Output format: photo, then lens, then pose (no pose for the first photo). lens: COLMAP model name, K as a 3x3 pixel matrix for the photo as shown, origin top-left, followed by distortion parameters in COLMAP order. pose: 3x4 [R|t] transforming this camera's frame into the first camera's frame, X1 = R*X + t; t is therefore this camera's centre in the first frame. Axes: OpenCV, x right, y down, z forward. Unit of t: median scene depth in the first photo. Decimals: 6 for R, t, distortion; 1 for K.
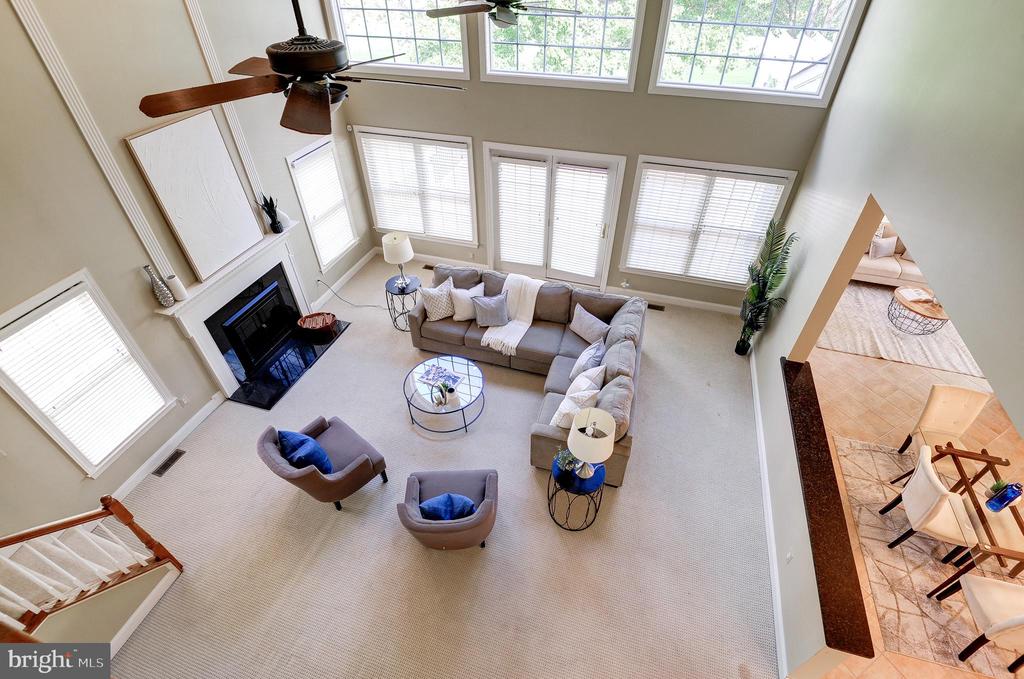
lens RADIAL K [[471.8, 0, 514.3], [0, 471.8, 342.5], [0, 0, 1]] dist [0.002297, -0.019091]
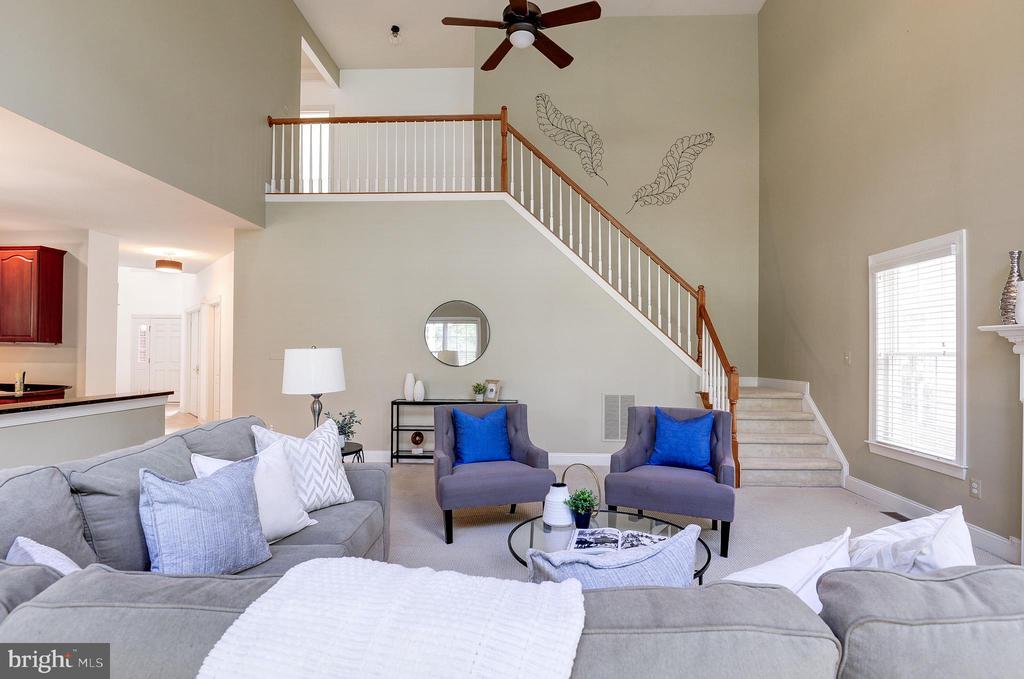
lens RADIAL K [[482.5, 0, 515.8], [0, 482.5, 343.7], [0, 0, 1]] dist [0.002602, -0.022741]
pose [[-0.966850, -0.023883, -0.254224, 0.030745], [-0.182389, 0.761378, 0.622123, -0.260773], [0.178702, 0.647868, -0.740495, 1.100974]]
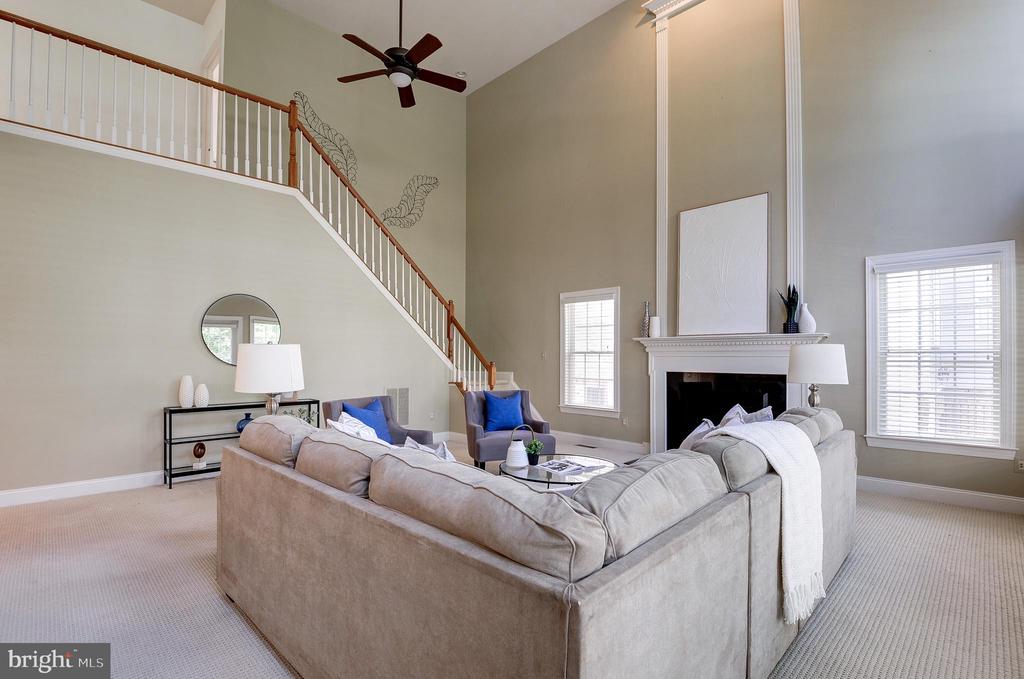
lens RADIAL K [[471.8, 0, 514.3], [0, 471.8, 342.5], [0, 0, 1]] dist [0.002297, -0.019091]
pose [[-0.459904, -0.041656, -0.886991, 0.431485], [-0.593682, 0.757242, 0.272261, -0.164819], [0.660326, 0.651805, -0.372989, 1.014288]]
